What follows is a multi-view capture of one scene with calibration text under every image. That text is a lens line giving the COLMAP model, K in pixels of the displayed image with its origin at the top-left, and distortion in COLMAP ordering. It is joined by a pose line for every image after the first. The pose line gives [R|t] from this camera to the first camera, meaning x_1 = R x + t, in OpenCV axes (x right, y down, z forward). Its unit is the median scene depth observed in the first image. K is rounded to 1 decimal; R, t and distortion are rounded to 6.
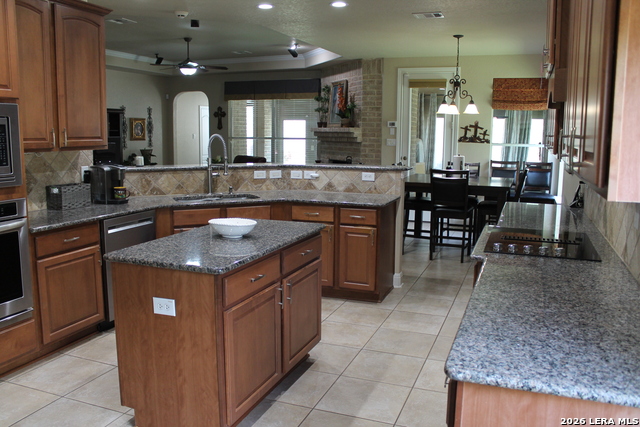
lens RADIAL K [[541.4, 0, 315.4], [0, 541.4, 215.1], [0, 0, 1]] dist [-0.143496, 0.103888]
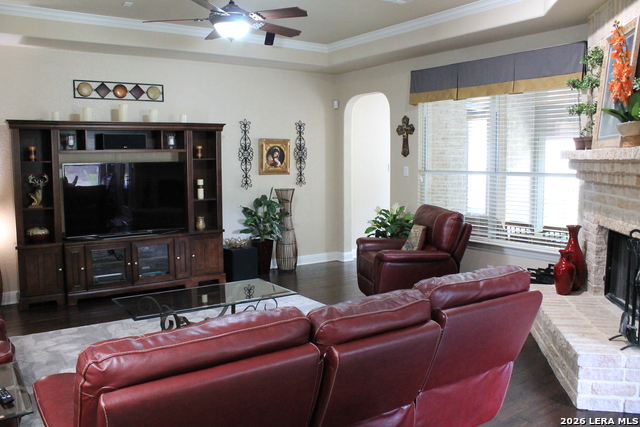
lens RADIAL K [[541.4, 0, 314.2], [0, 541.4, 214.8], [0, 0, 1]] dist [-0.143496, 0.103888]
pose [[0.834835, 0.042215, -0.548879, 0.068936], [-0.070707, 0.997020, -0.030863, -0.090670], [0.545941, 0.064576, 0.835332, 0.587957]]
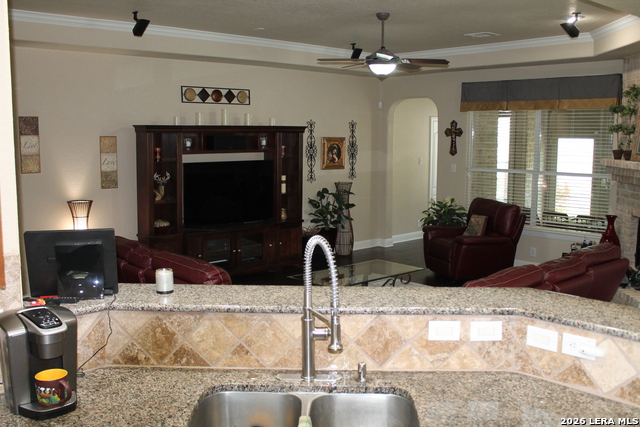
lens RADIAL K [[620.2, 0, 320.3], [0, 620.2, 209.2], [0, 0, 1]] dist [-0.078226, 0.000000]
pose [[0.902869, 0.047053, -0.427333, 0.001691], [-0.062365, 0.997813, -0.021898, -0.082384], [0.425368, 0.046421, 0.903829, 0.309121]]
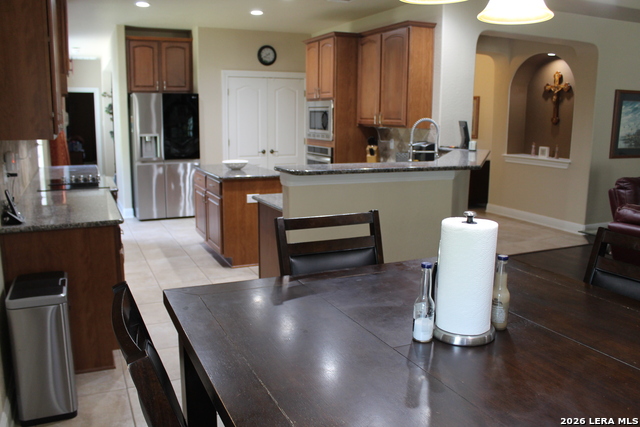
lens RADIAL K [[541.4, 0, 314.1], [0, 541.4, 217.2], [0, 0, 1]] dist [-0.143496, 0.103888]
pose [[-0.692793, 0.120866, -0.710935, 0.317774], [-0.122092, 0.951963, 0.280819, -0.113684], [0.710726, 0.281349, -0.644757, 0.766101]]
